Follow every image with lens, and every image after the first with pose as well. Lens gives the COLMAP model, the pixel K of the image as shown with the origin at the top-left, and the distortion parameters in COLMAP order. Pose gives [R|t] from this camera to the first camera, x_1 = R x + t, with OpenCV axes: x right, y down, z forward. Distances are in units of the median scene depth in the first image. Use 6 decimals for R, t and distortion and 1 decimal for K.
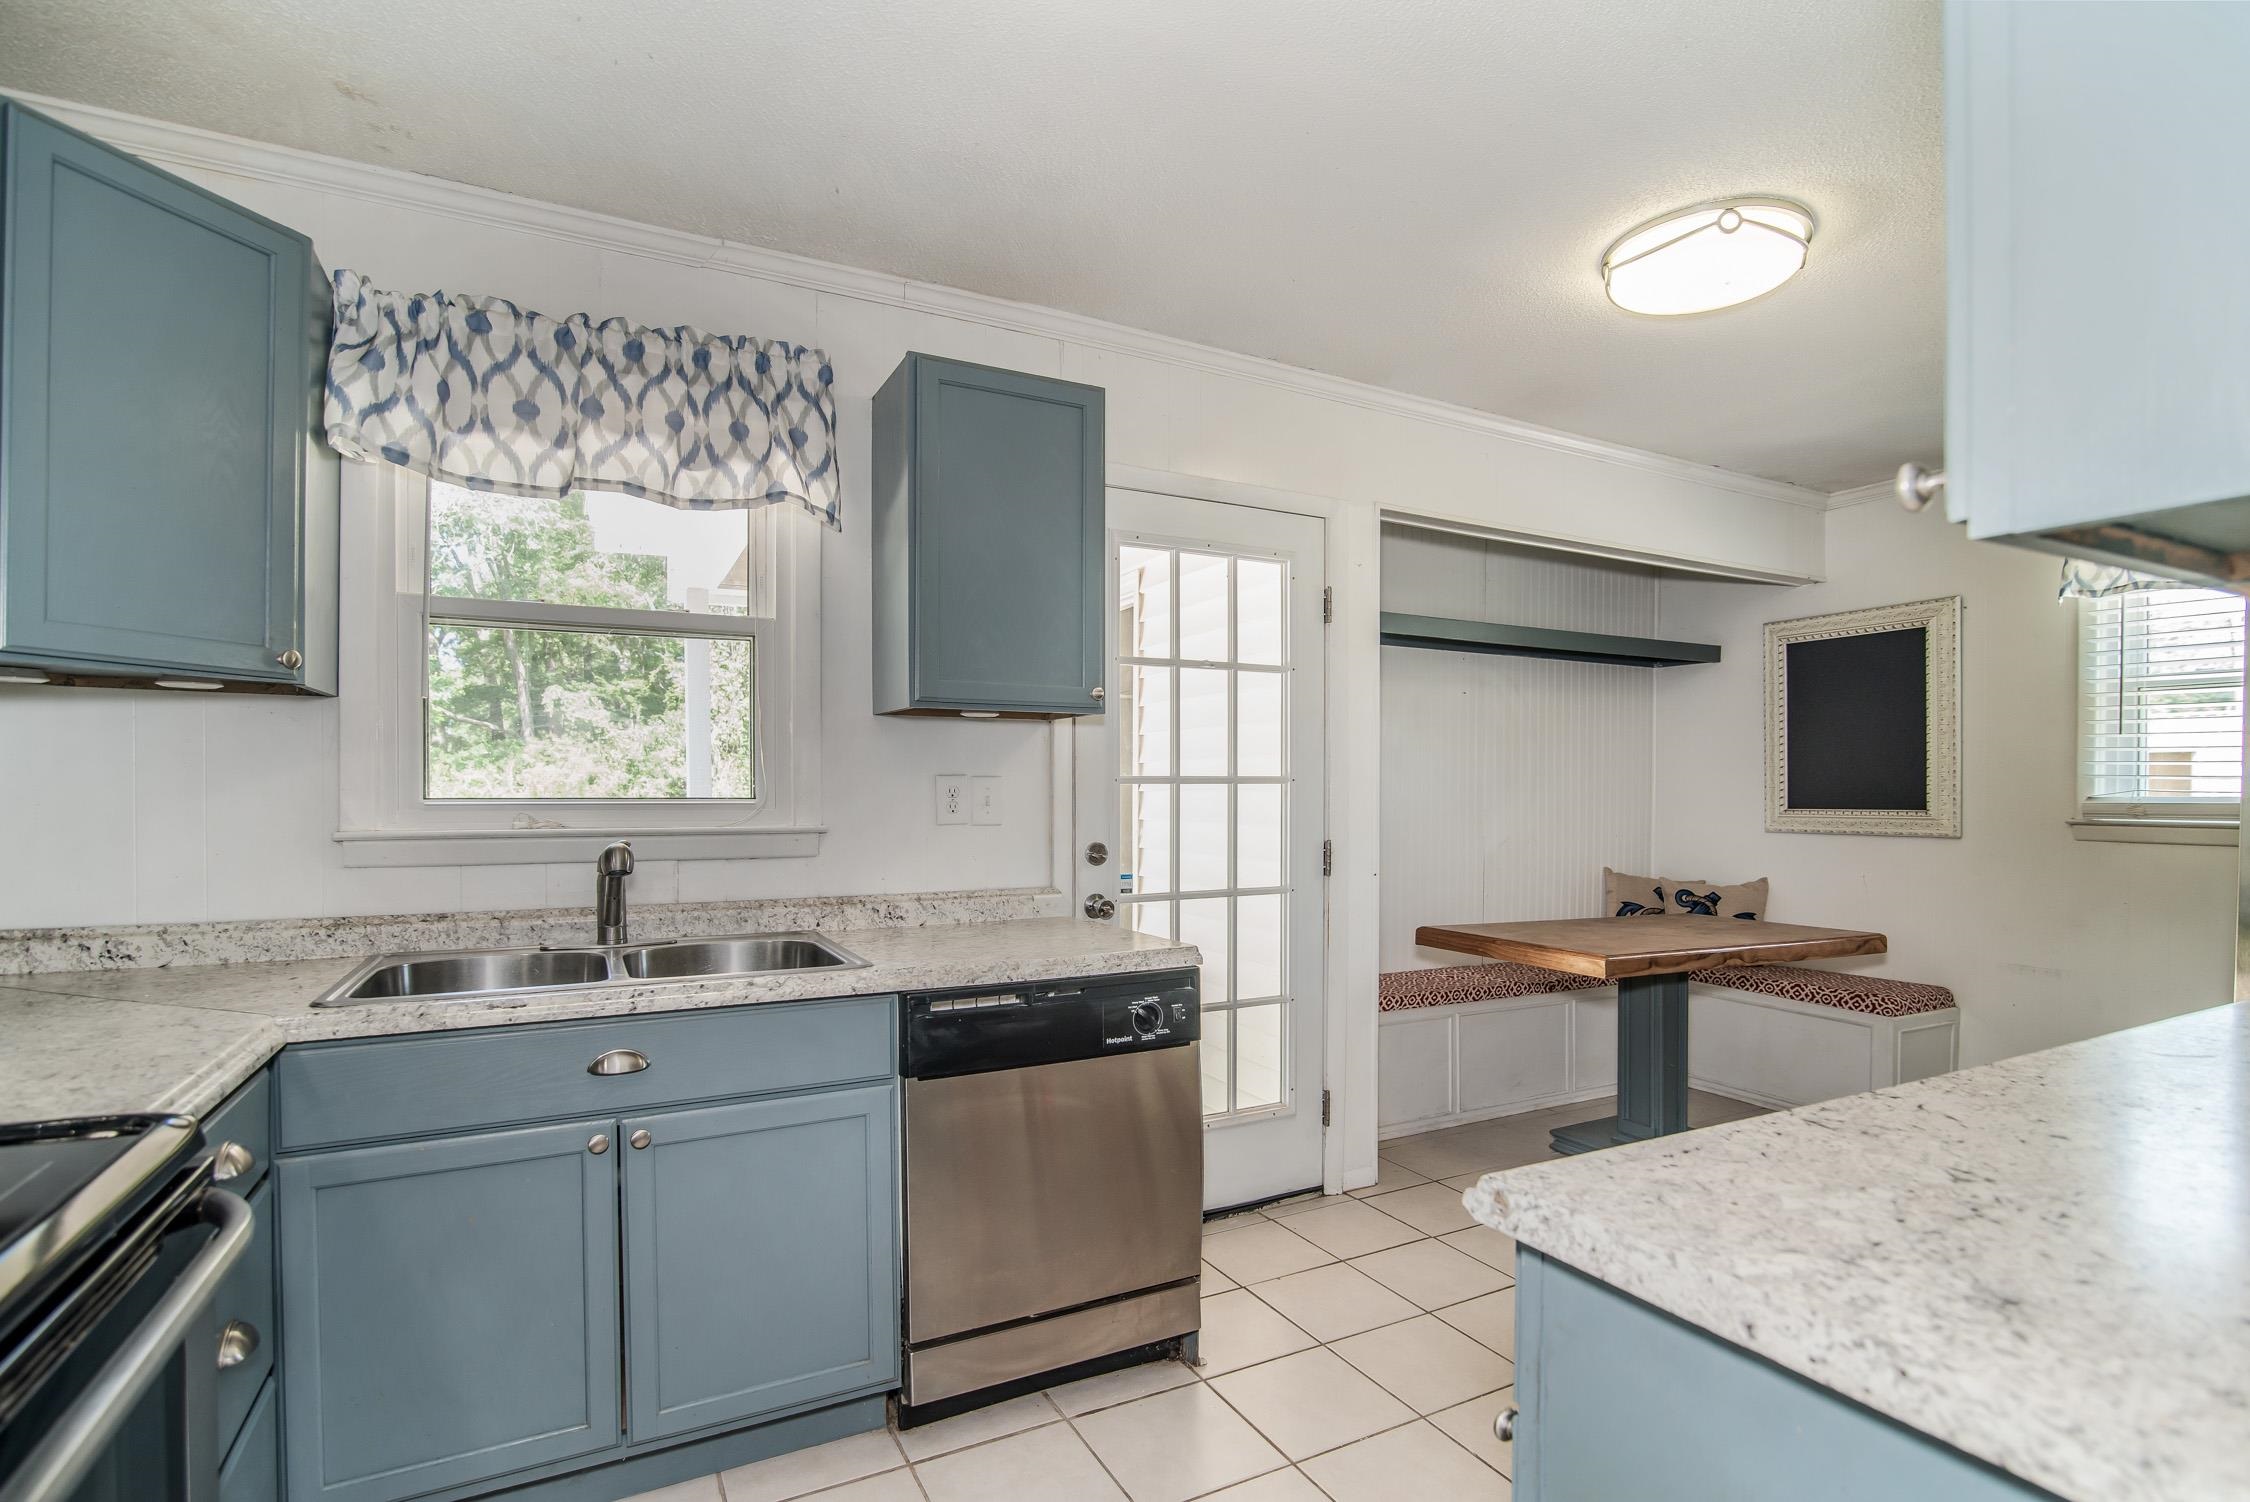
lens RADIAL K [[1065.8, 0, 1129.7], [0, 1065.8, 800.3], [0, 0, 1]] dist [-0.020298, 0.000194]
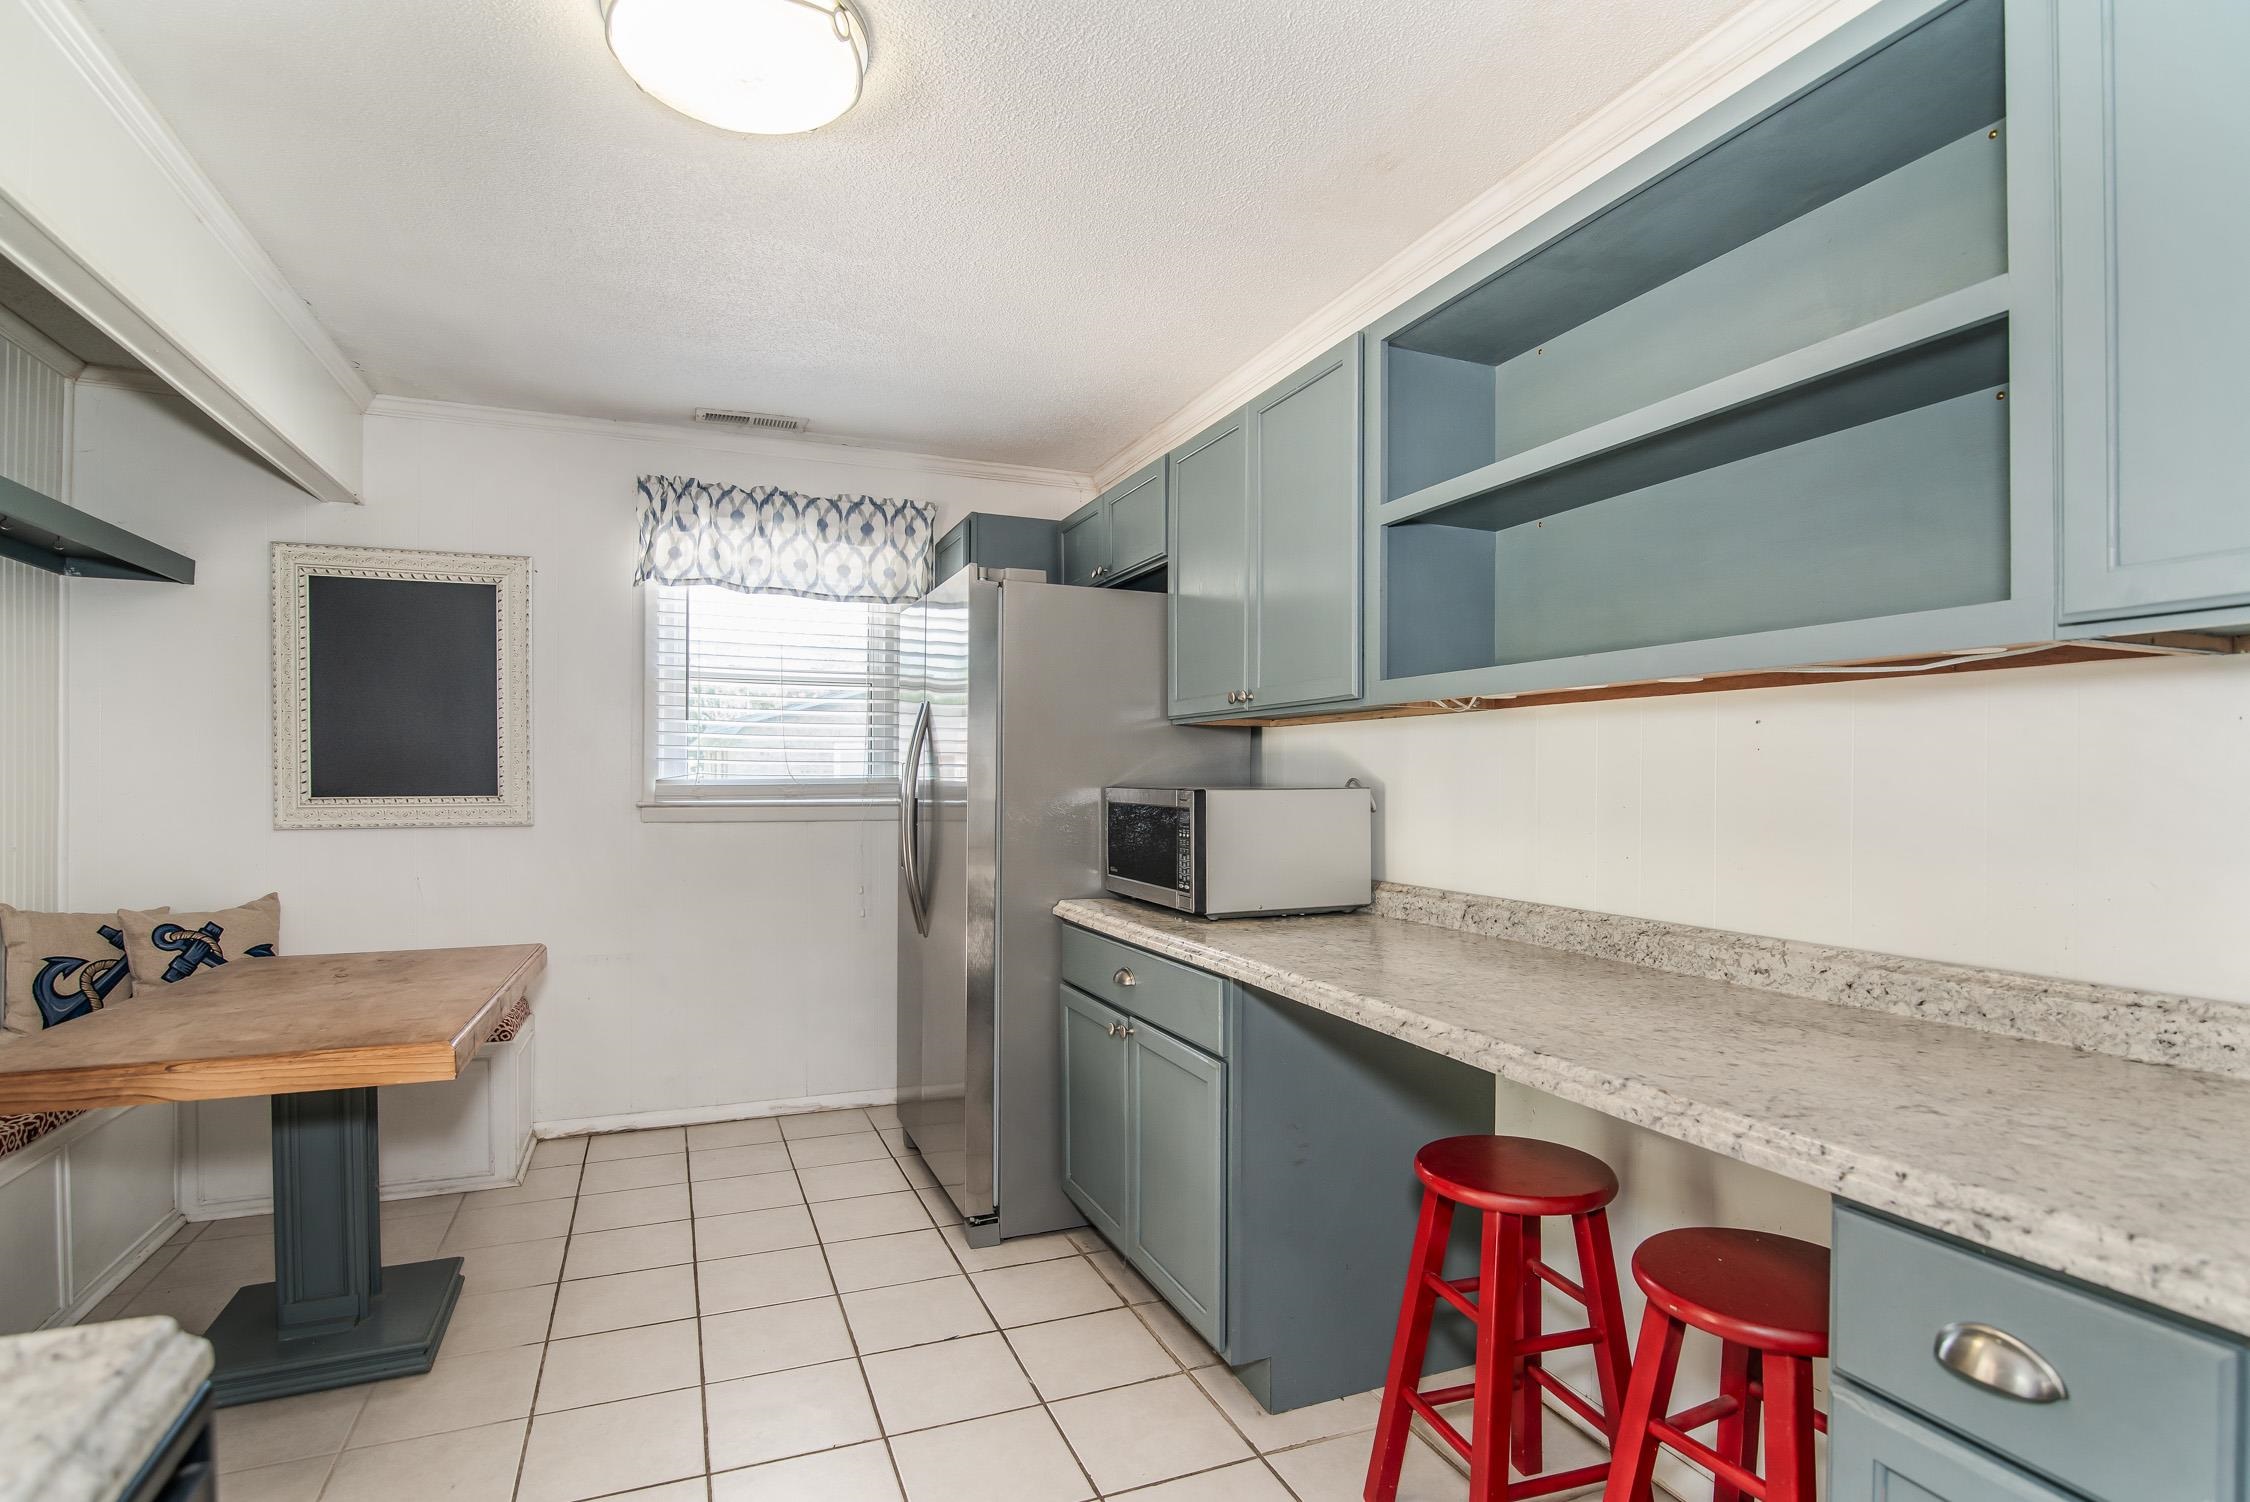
lens RADIAL K [[1065.8, 0, 1100.0], [0, 1065.8, 795.0], [0, 0, 1]] dist [-0.020298, 0.000194]
pose [[0.093902, -0.004899, 0.995569, -0.066501], [0.014646, 0.999886, 0.003539, 0.012650], [-0.995474, 0.014249, 0.093963, 0.404392]]
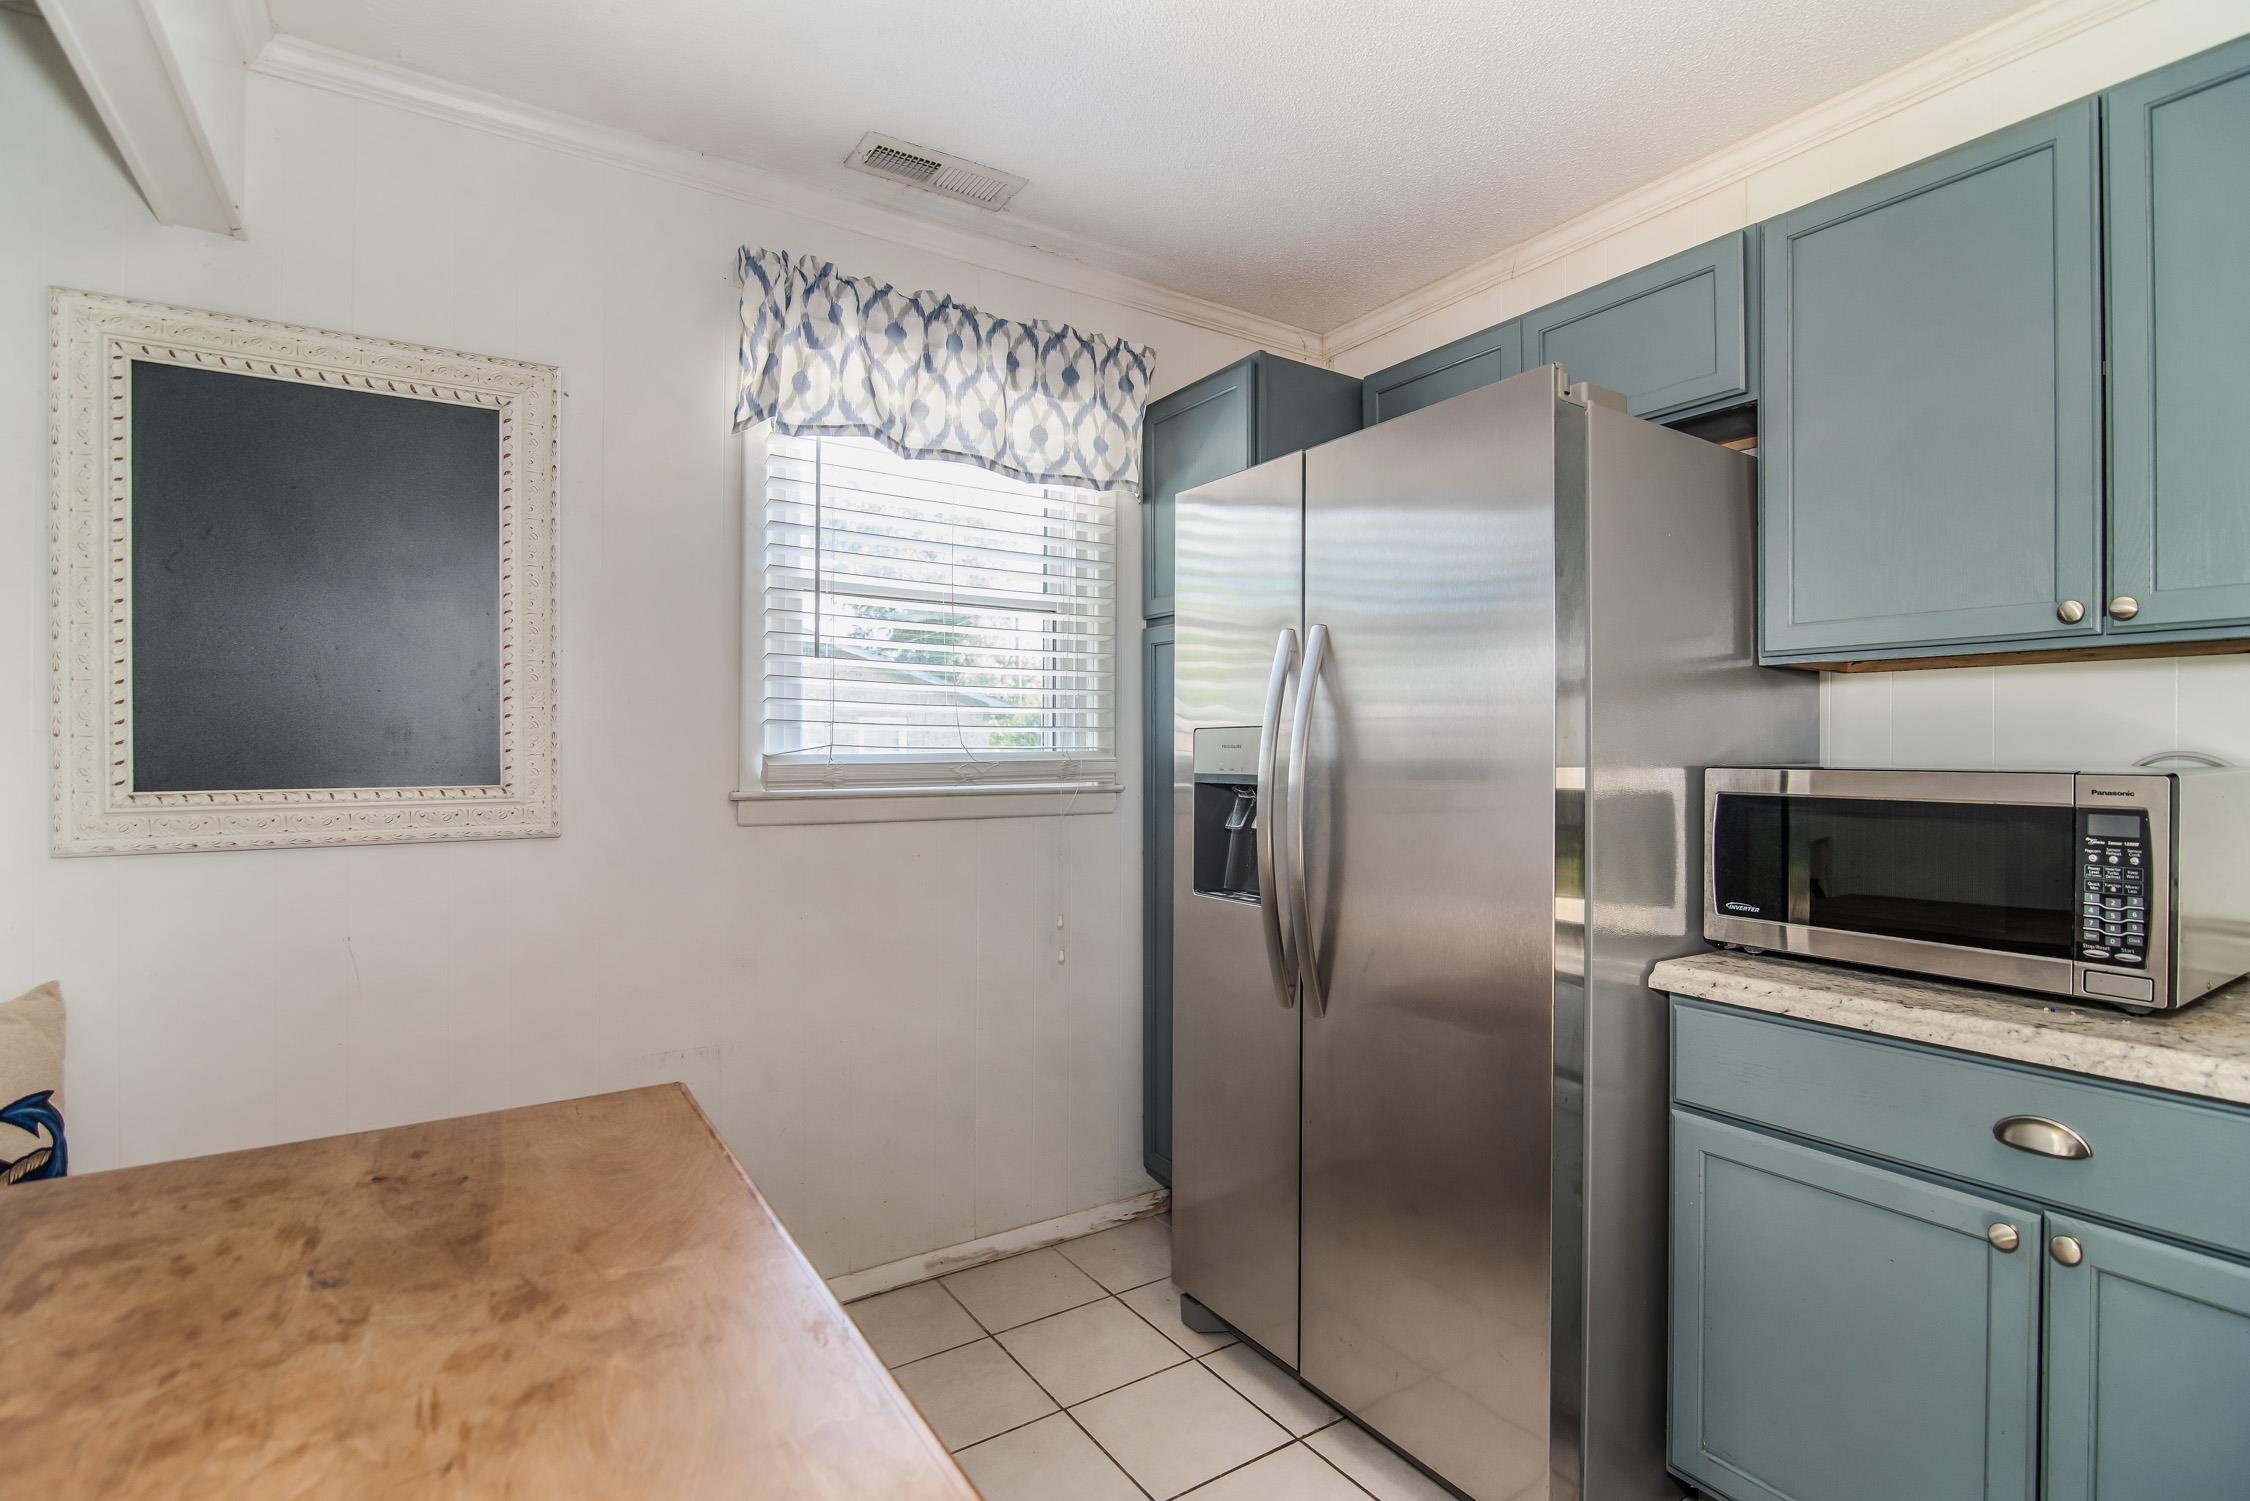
lens RADIAL K [[1065.8, 0, 1128.7], [0, 1065.8, 759.6], [0, 0, 1]] dist [-0.020298, 0.000194]
pose [[-0.084939, 0.001077, 0.996386, 0.231155], [0.018280, 0.999833, 0.000478, 0.002753], [-0.996218, 0.018254, -0.084945, 0.720075]]
